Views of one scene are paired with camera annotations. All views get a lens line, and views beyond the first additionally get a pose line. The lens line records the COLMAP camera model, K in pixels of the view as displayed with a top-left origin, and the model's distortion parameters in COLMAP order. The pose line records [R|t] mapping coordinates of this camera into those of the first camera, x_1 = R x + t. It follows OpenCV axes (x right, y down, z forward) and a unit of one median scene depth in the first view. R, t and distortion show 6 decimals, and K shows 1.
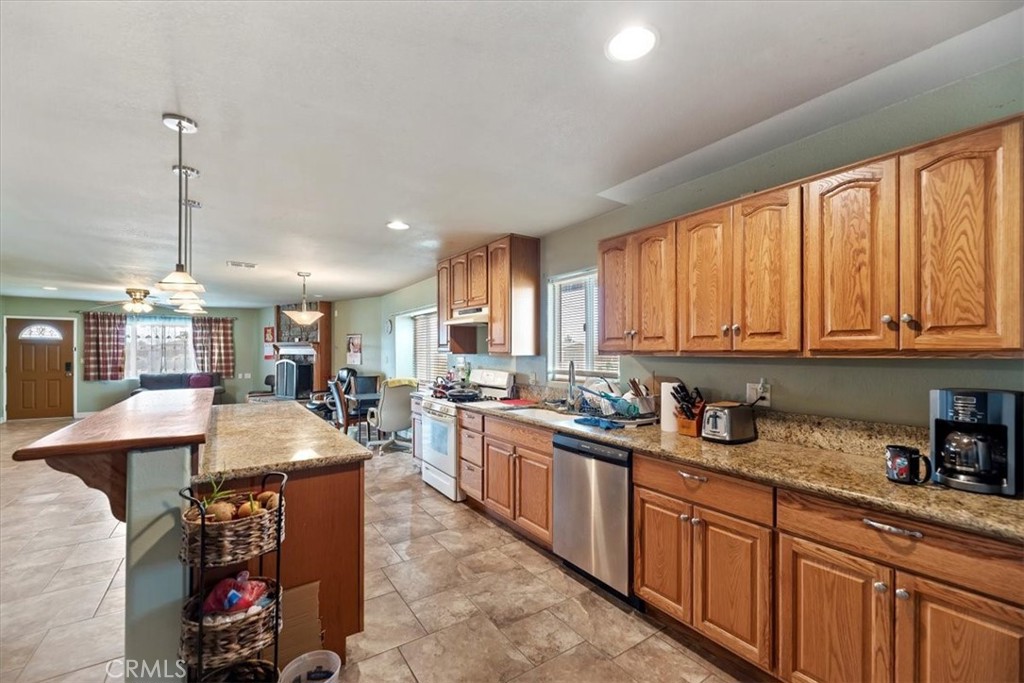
lens RADIAL K [[415.8, 0, 510.4], [0, 415.8, 352.2], [0, 0, 1]] dist [-0.002067, 0.000305]
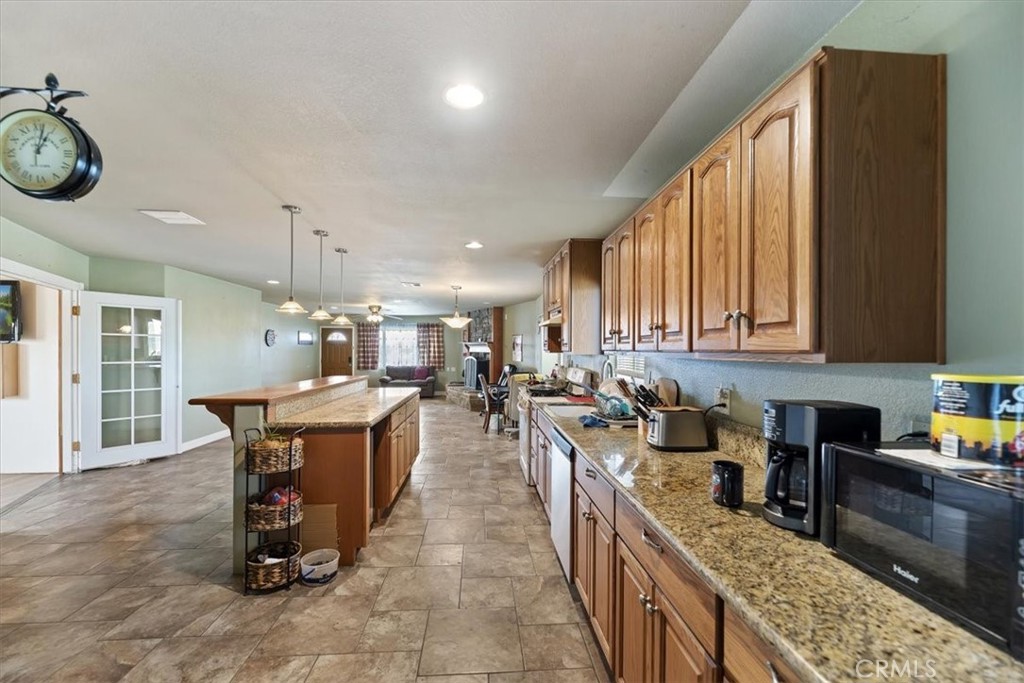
lens RADIAL K [[415.8, 0, 510.4], [0, 415.8, 352.2], [0, 0, 1]] dist [-0.002067, 0.000305]
pose [[0.867214, 0.005655, -0.497903, 0.163806], [-0.003768, 0.999981, 0.004796, -0.001076], [0.497921, -0.002283, 0.867220, 0.003110]]
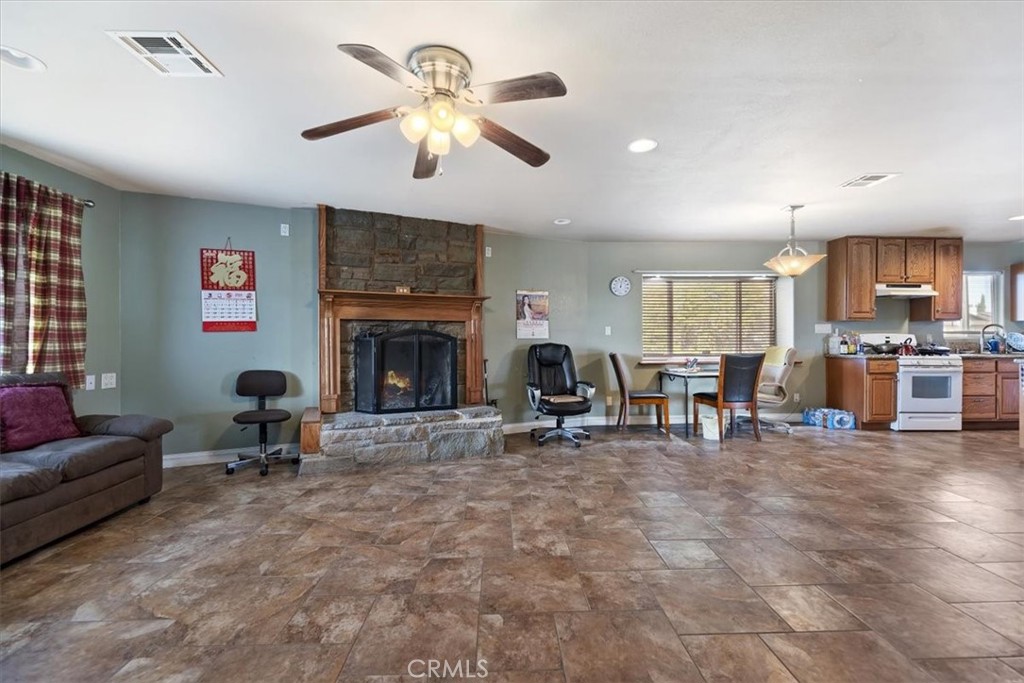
lens RADIAL K [[414.8, 0, 520.2], [0, 414.8, 344.2], [0, 0, 1]] dist [0.000194, 0.000121]
pose [[0.544375, -0.012416, 0.838750, -0.875053], [0.001843, 0.999906, 0.013606, 0.027590], [-0.838840, -0.005861, 0.544347, 0.637506]]
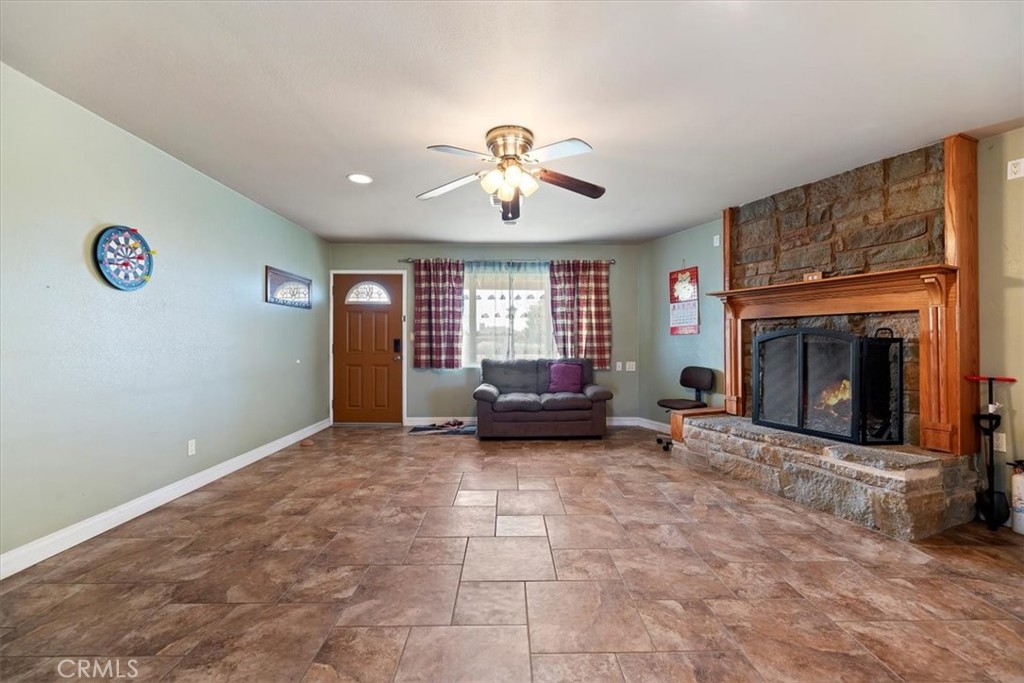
lens RADIAL K [[414.8, 0, 520.2], [0, 414.8, 344.2], [0, 0, 1]] dist [0.000194, 0.000121]
pose [[0.844615, 0.001077, -0.535373, -0.549381], [0.001067, 0.999993, 0.003695, 0.030297], [0.535373, -0.003692, 0.844607, 0.549349]]
